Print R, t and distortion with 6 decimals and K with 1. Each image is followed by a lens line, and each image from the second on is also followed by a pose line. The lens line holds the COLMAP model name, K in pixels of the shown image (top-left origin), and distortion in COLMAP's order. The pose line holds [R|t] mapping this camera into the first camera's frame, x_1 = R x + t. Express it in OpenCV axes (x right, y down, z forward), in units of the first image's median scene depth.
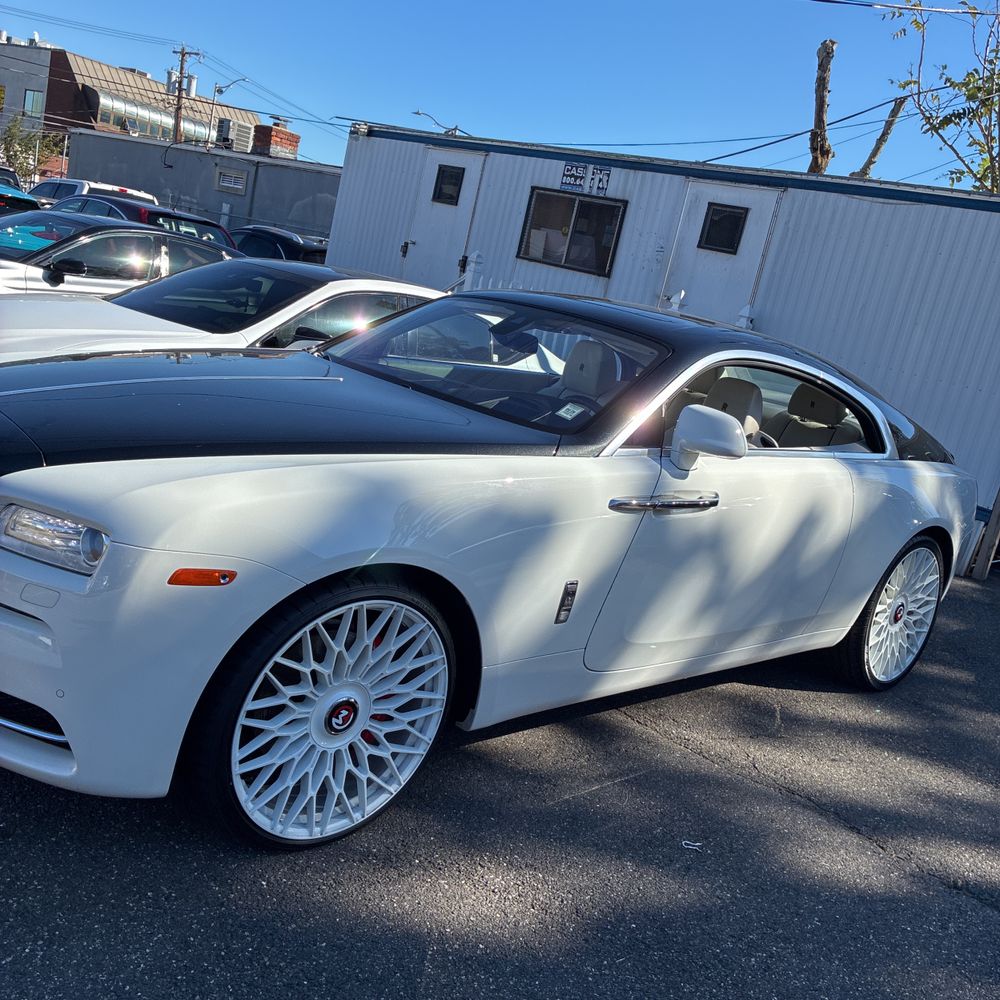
lens RADIAL K [[1027.3, 0, 512.8], [0, 1027.3, 490.2], [0, 0, 1]] dist [0.034290, 0.000000]
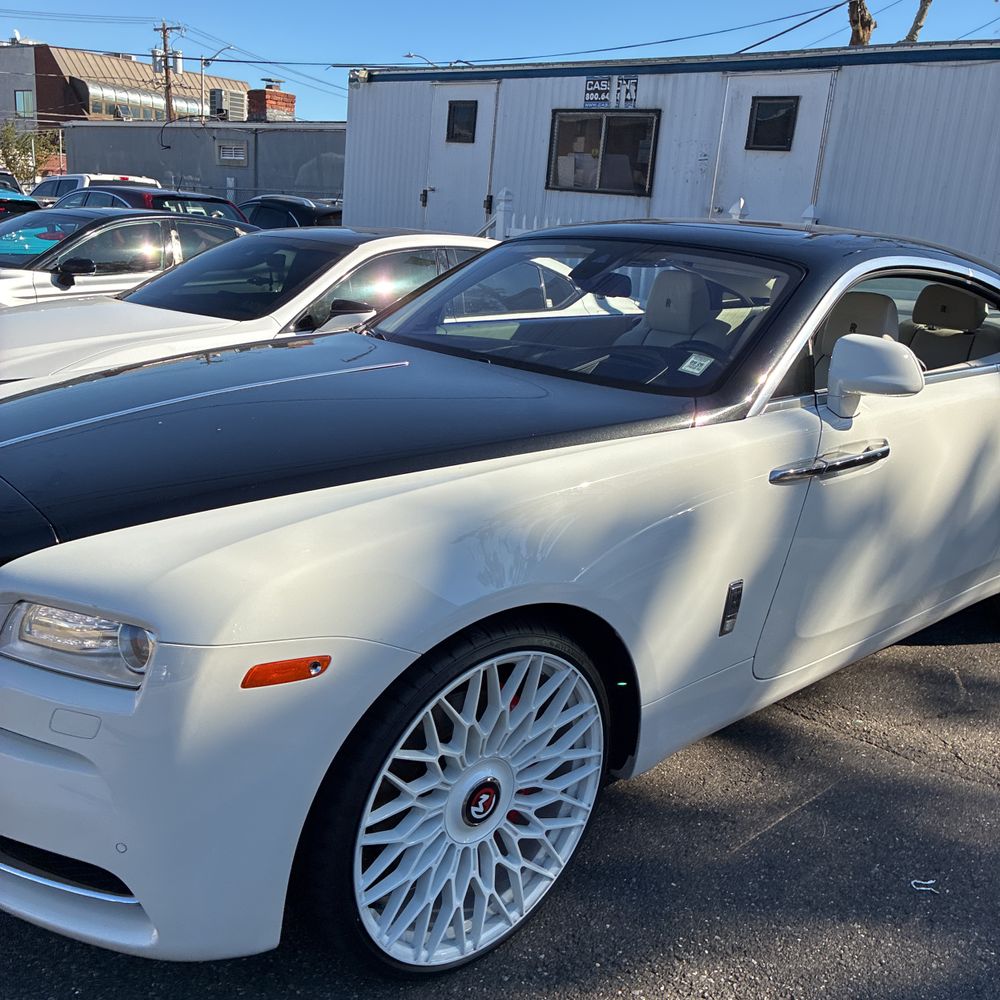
lens RADIAL K [[1027.3, 0, 515.0], [0, 1027.3, 486.4], [0, 0, 1]] dist [0.034290, 0.000000]
pose [[0.990639, -0.129457, -0.043312, -0.041618], [0.131633, 0.989941, 0.051856, -0.029269], [0.036163, -0.057072, 0.997715, 0.128972]]
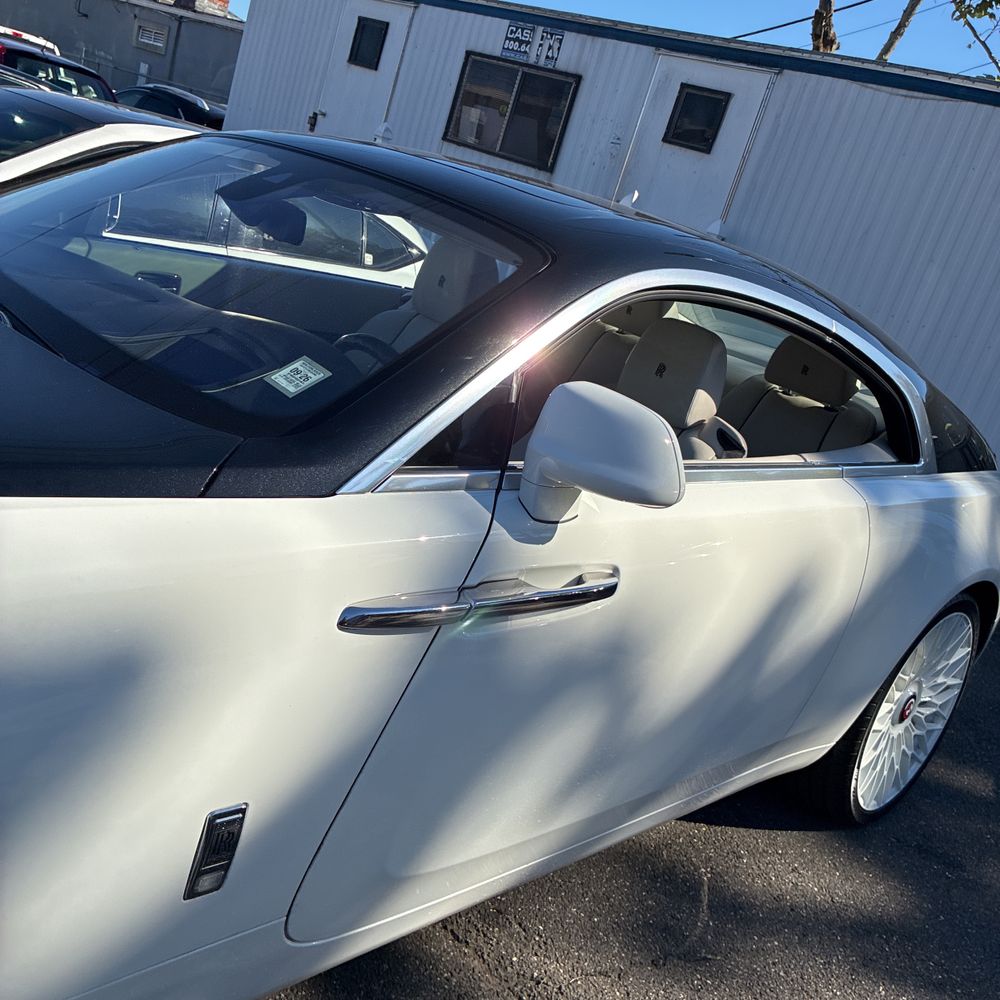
lens RADIAL K [[1027.3, 0, 504.8], [0, 1027.3, 489.0], [0, 0, 1]] dist [0.034290, 0.000000]
pose [[0.996705, 0.070499, 0.040106, 0.088678], [-0.073523, 0.994101, 0.079730, -0.047889], [-0.034249, -0.082416, 0.996009, 0.375907]]
